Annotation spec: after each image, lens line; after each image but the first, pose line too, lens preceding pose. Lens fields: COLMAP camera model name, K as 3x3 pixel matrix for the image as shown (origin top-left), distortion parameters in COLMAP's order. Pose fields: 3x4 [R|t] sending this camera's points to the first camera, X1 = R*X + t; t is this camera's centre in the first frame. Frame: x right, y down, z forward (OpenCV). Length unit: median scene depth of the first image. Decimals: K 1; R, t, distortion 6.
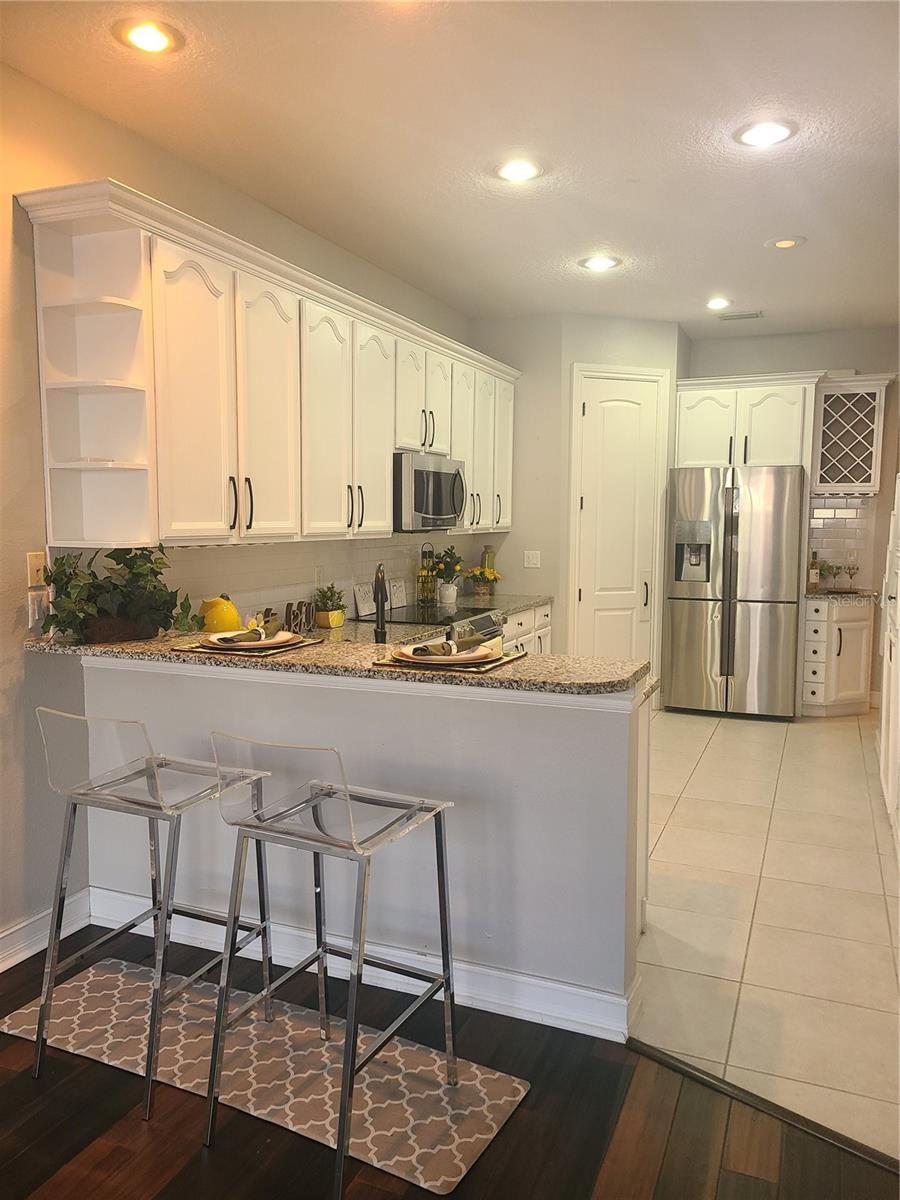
lens RADIAL K [[902.8, 0, 450.0], [0, 902.8, 600.0], [0, 0, 1]] dist [0.054597, 0.001638]
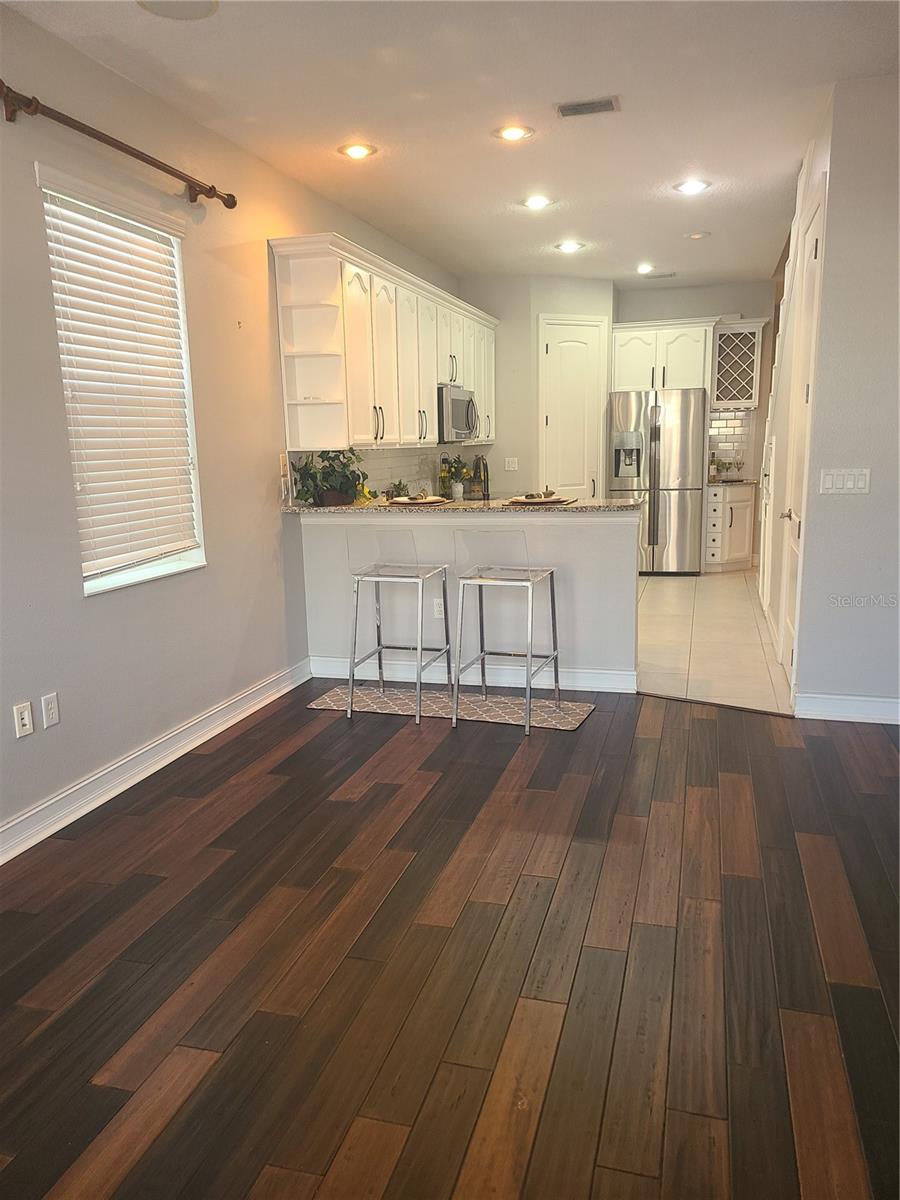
lens RADIAL K [[879.9, 0, 450.0], [0, 879.9, 600.0], [0, 0, 1]] dist [0.073364, -0.000704]
pose [[0.993434, -0.046719, 0.104428, -0.144500], [0.037668, 0.995493, 0.087029, 0.037902], [-0.108023, -0.082524, 0.990717, -0.301335]]
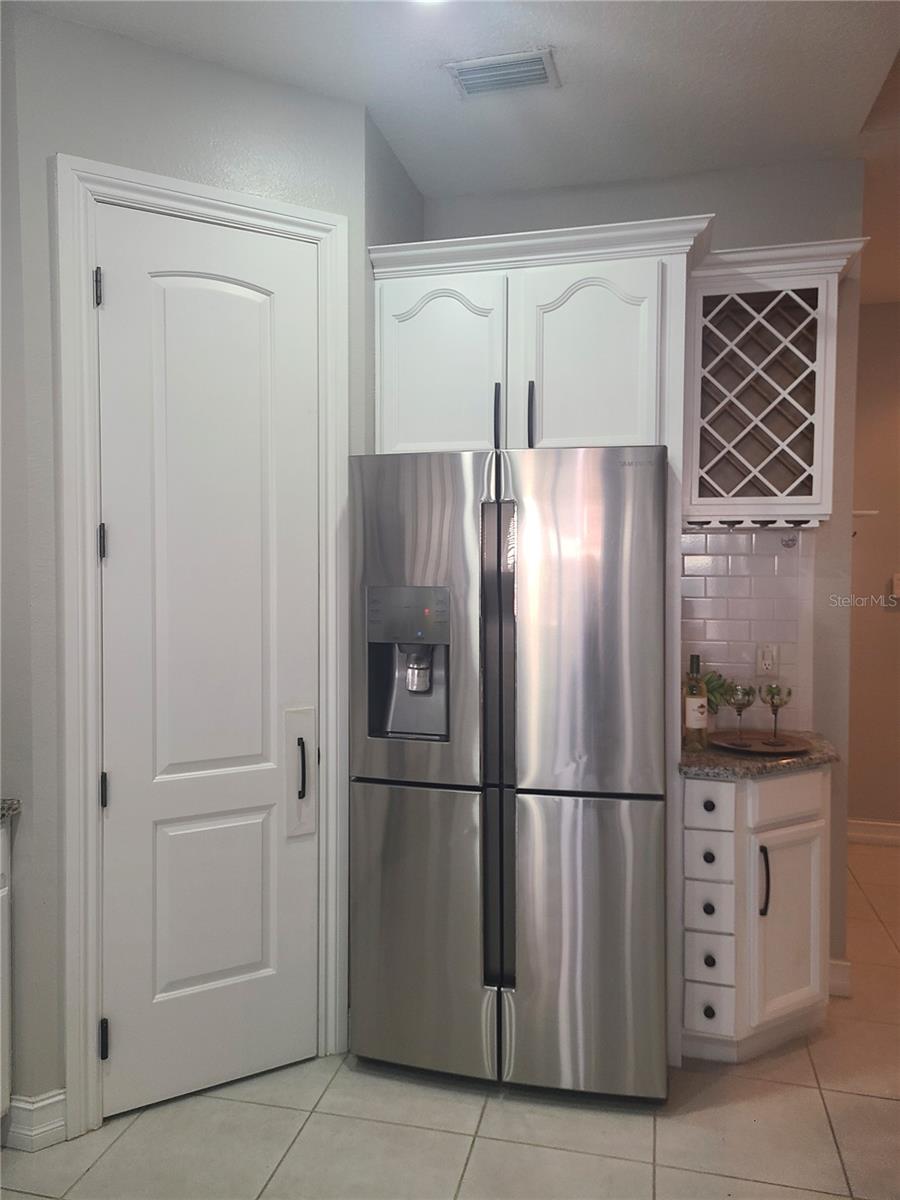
lens RADIAL K [[879.9, 0, 450.0], [0, 879.9, 600.0], [0, 0, 1]] dist [0.073364, -0.000704]
pose [[0.989165, -0.011500, 0.146358, 0.230853], [0.019905, 0.998227, -0.056096, -0.059294], [-0.145454, 0.058402, 0.987640, 0.618230]]
